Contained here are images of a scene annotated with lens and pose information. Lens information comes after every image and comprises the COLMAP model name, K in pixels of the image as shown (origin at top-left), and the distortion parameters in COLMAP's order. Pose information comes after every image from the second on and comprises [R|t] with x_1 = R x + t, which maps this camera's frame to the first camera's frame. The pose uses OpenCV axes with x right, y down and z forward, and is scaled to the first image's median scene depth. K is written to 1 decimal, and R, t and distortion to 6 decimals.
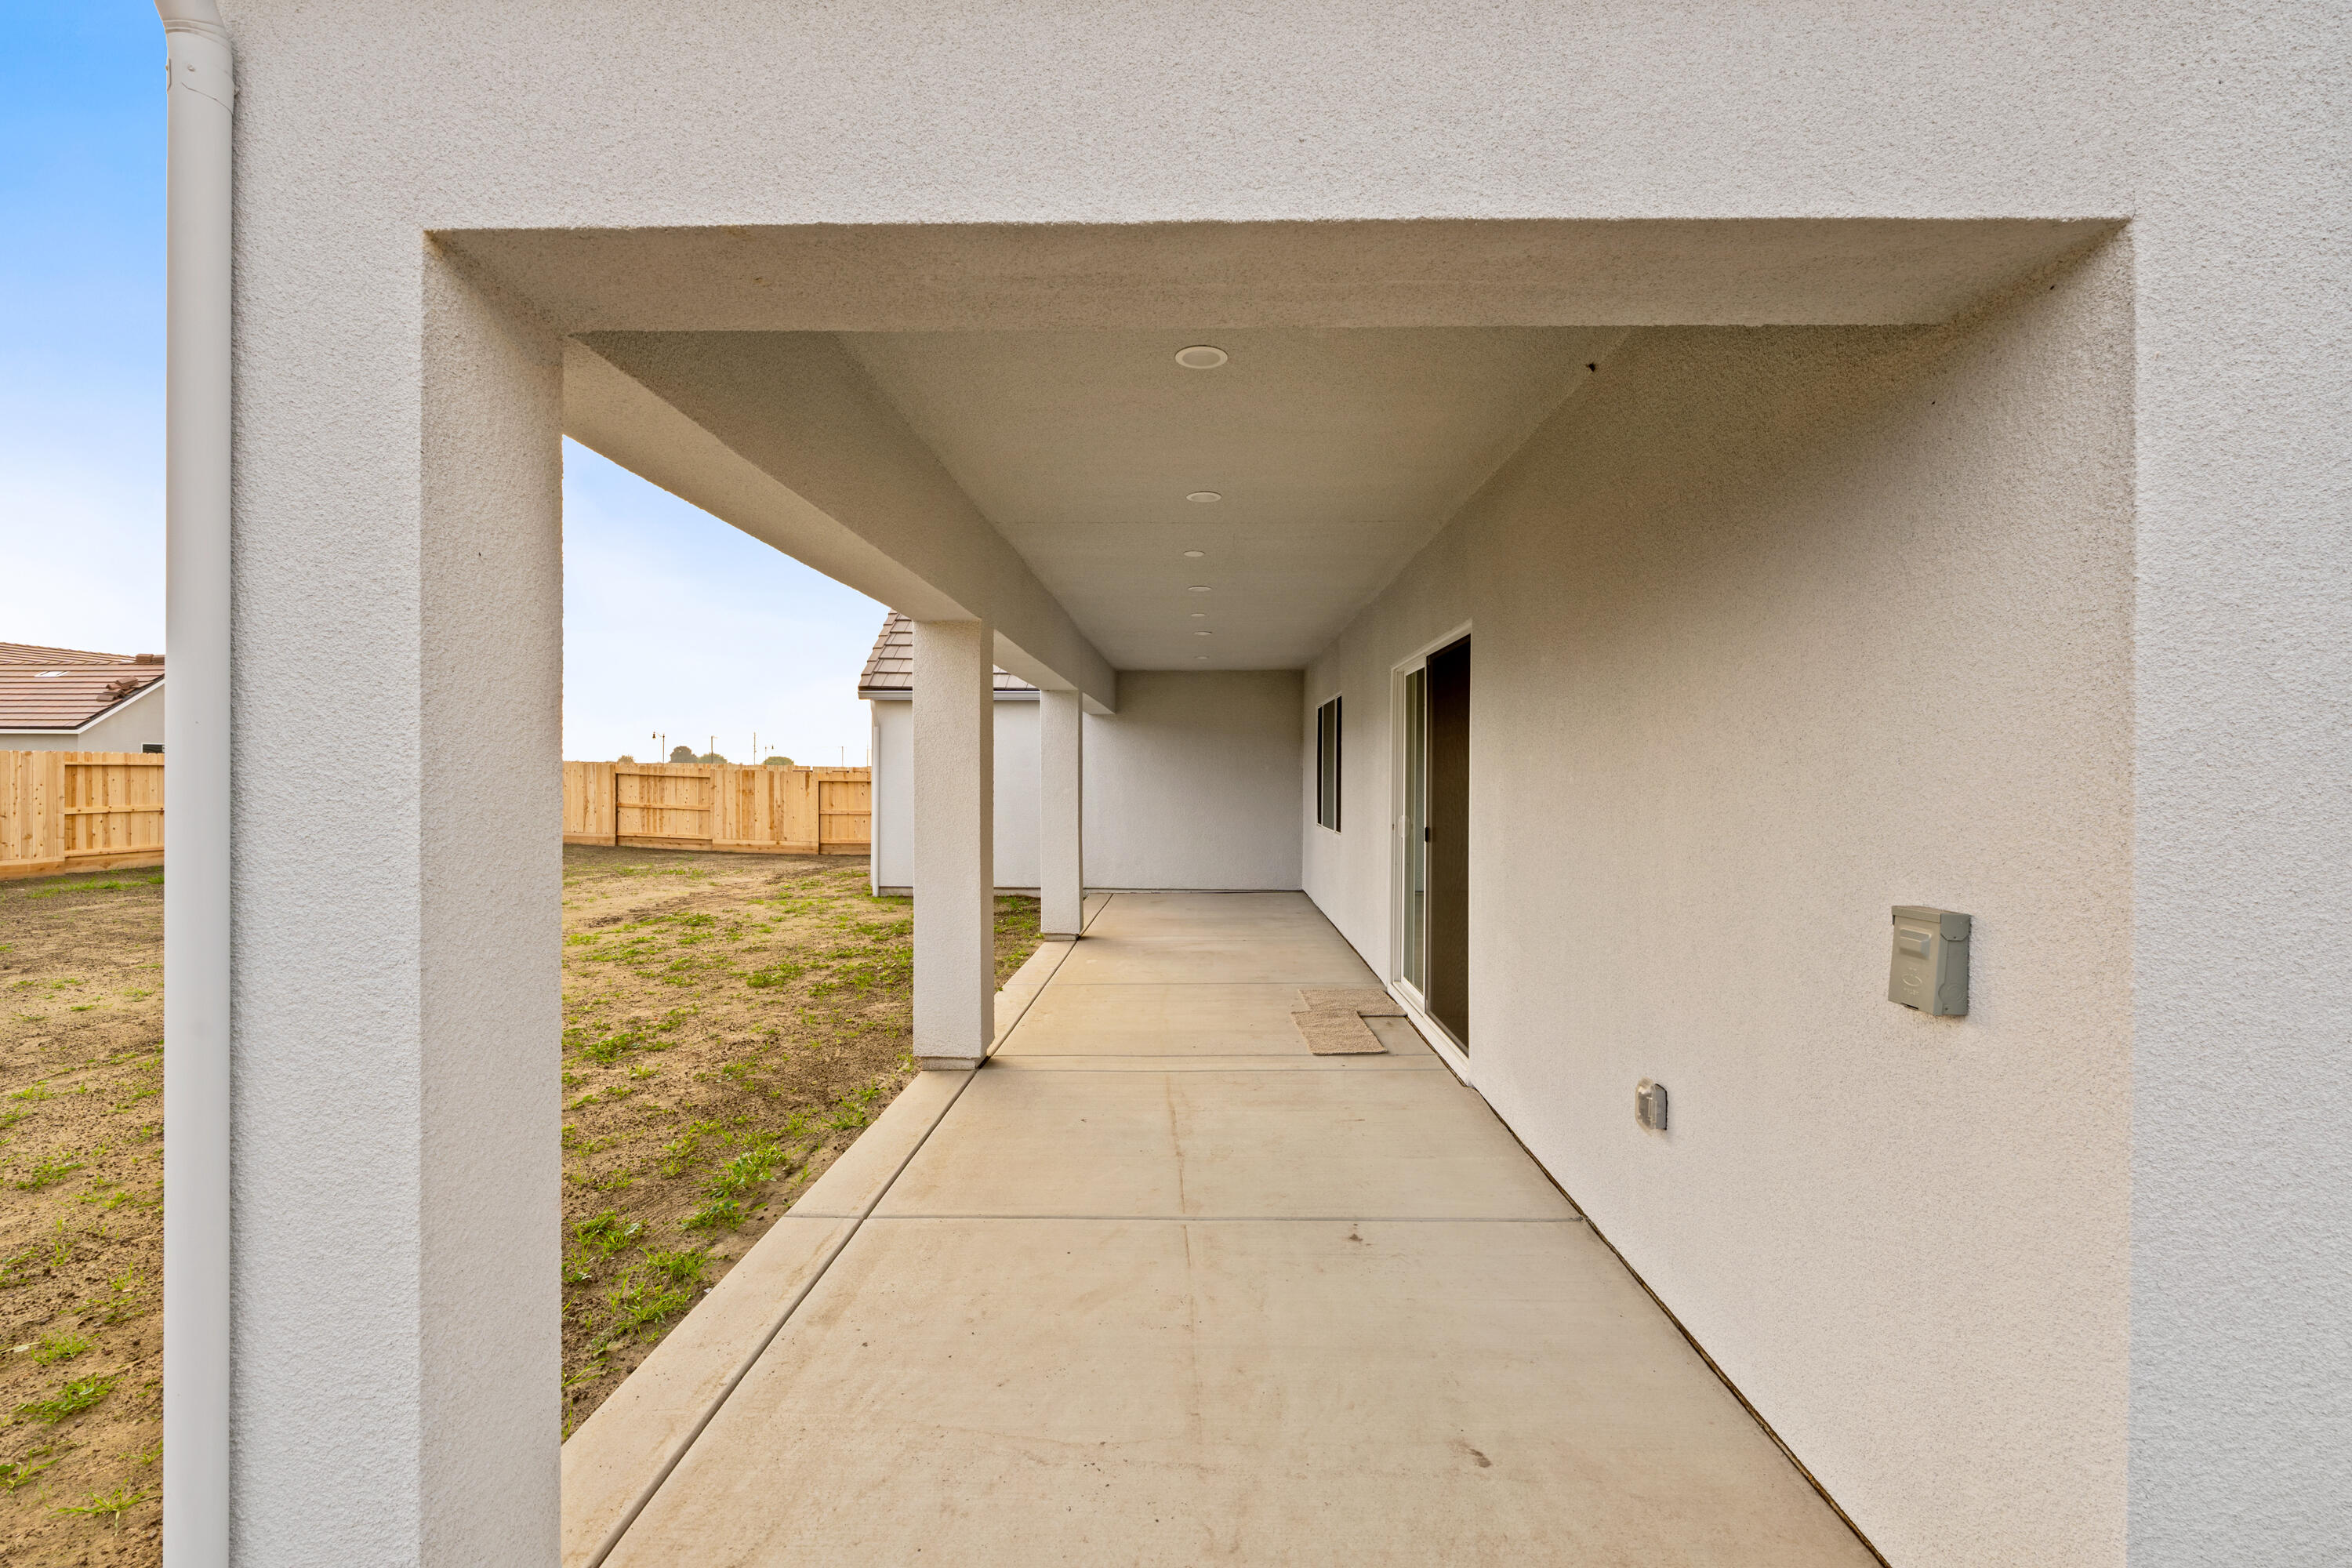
lens RADIAL K [[1069.1, 0, 1168.2], [0, 1069.1, 770.4], [0, 0, 1]] dist [-0.006224, 0.003294]
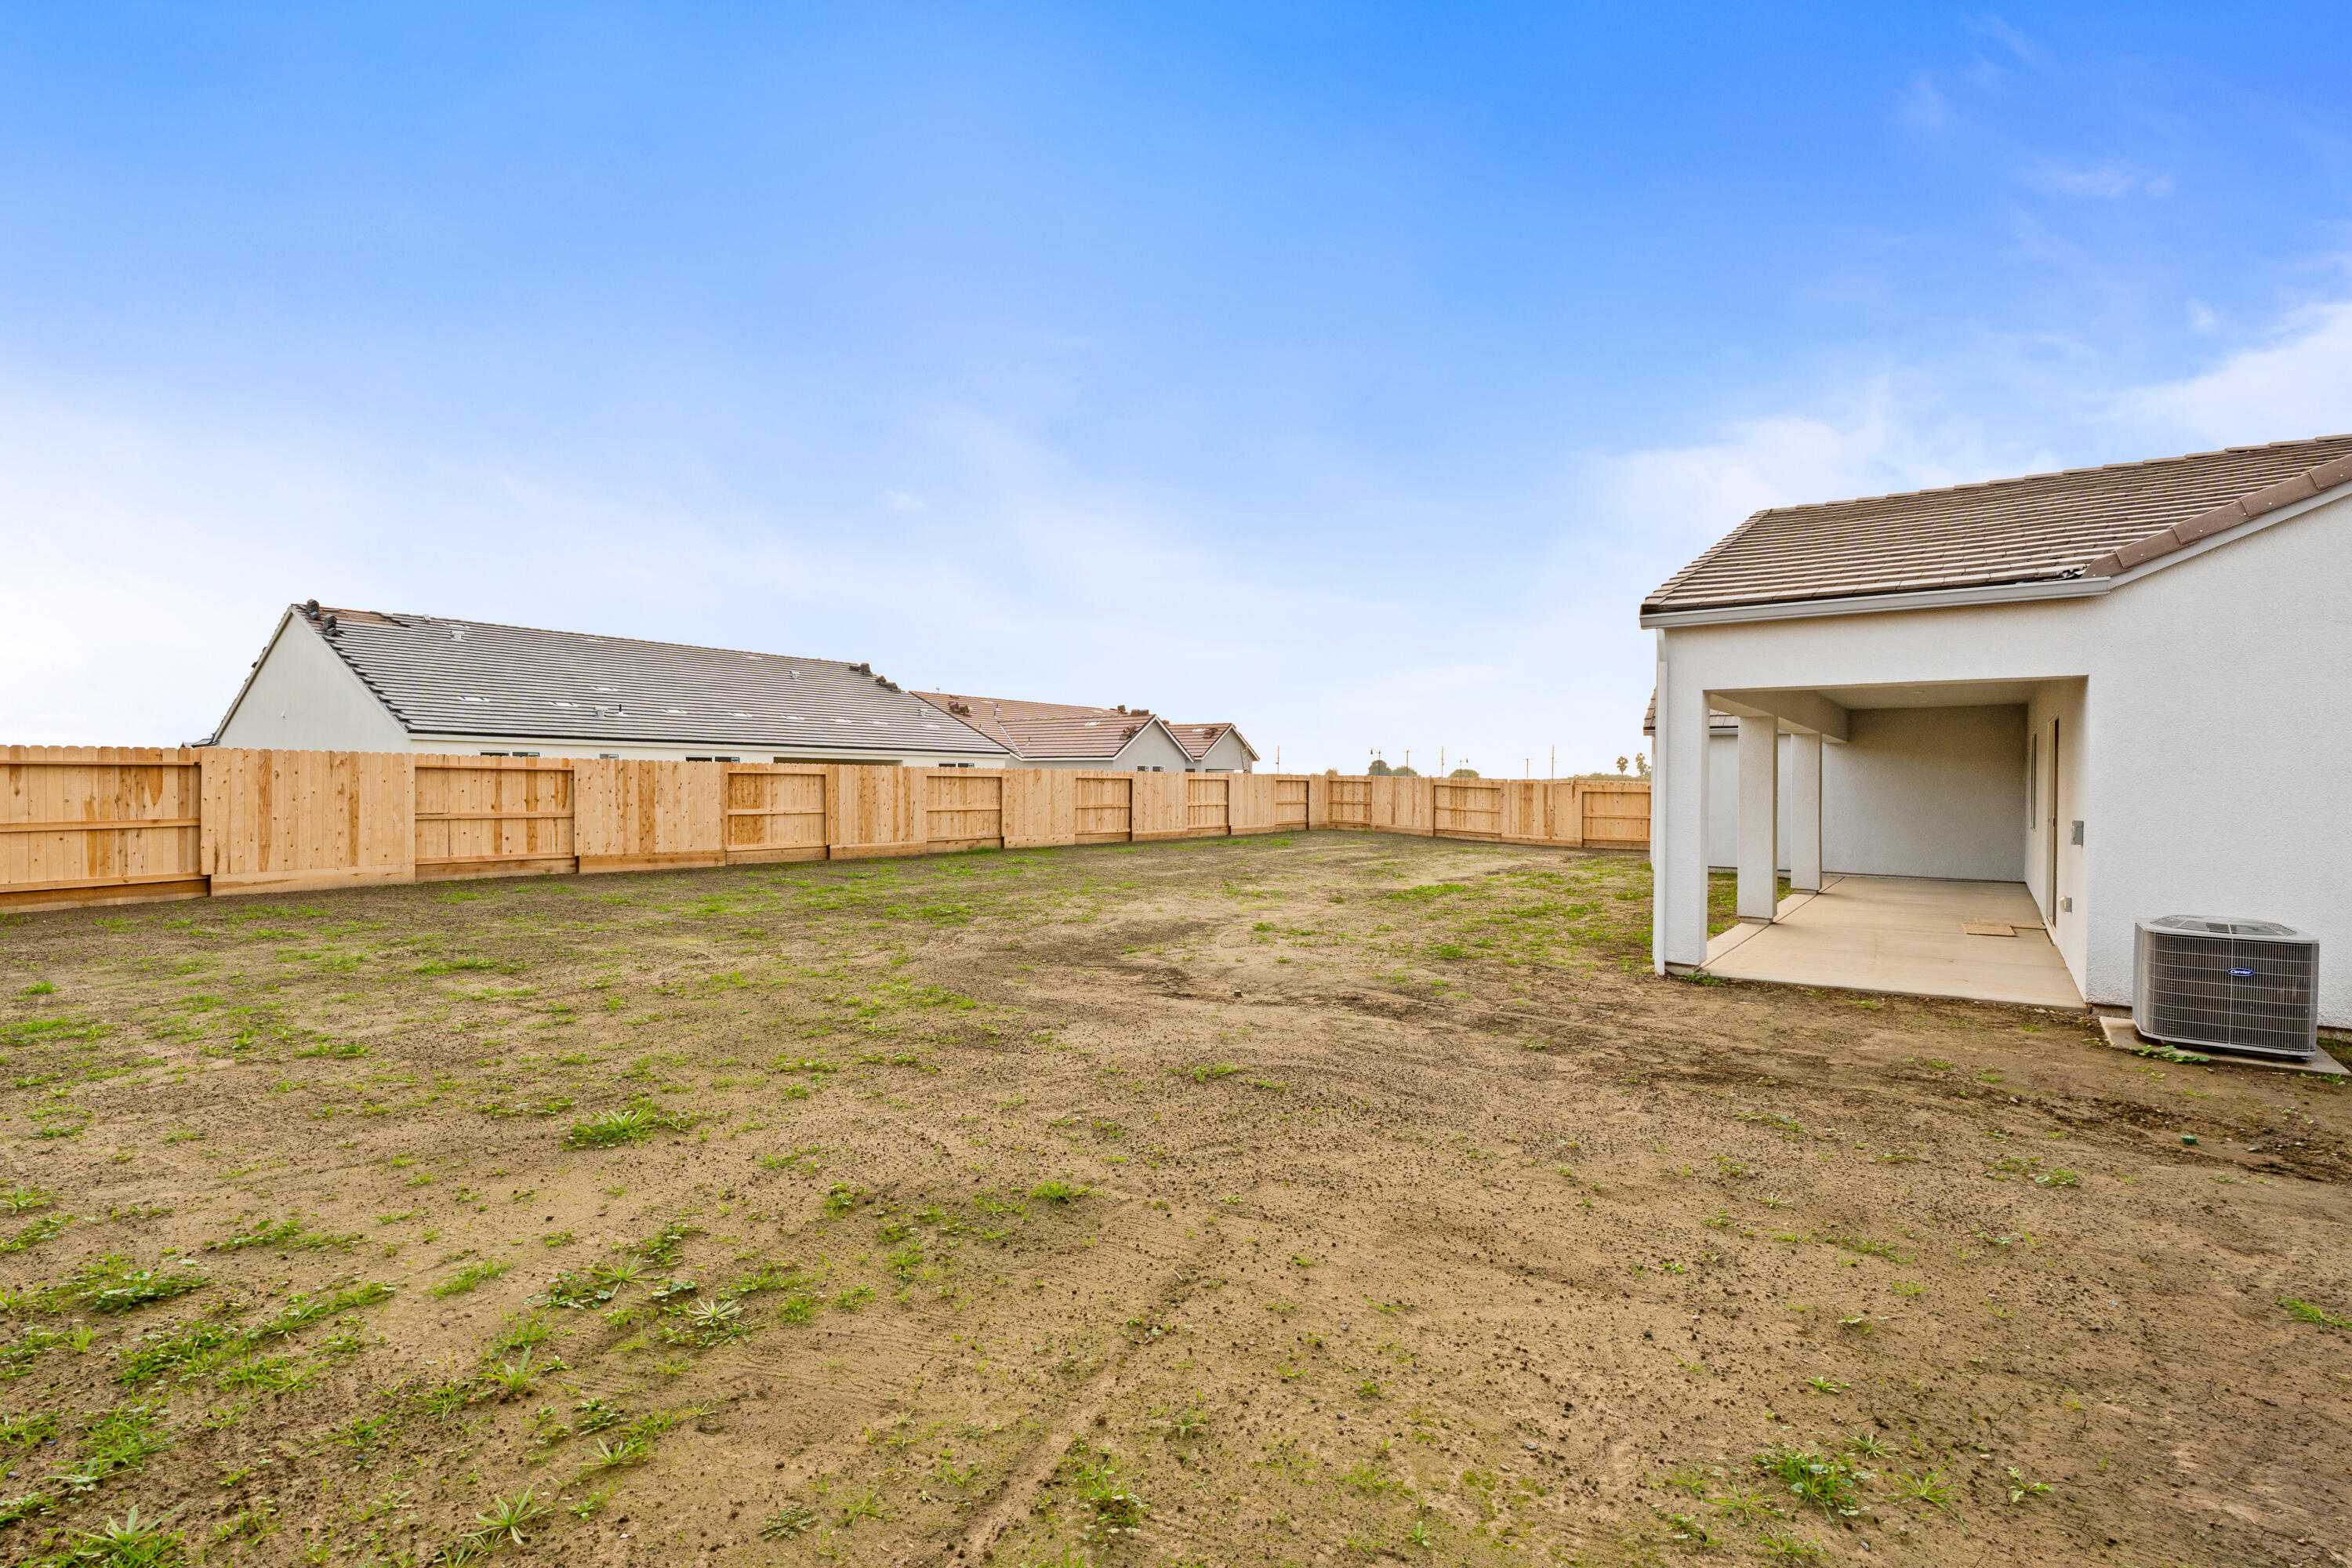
lens RADIAL K [[1069.1, 0, 1164.9], [0, 1069.1, 779.8], [0, 0, 1]] dist [-0.006224, 0.003294]
pose [[0.814387, 0.001329, -0.580321, 0.018895], [-0.002998, 0.999994, -0.001917, -0.000753], [0.580315, 0.003301, 0.814386, -0.373083]]
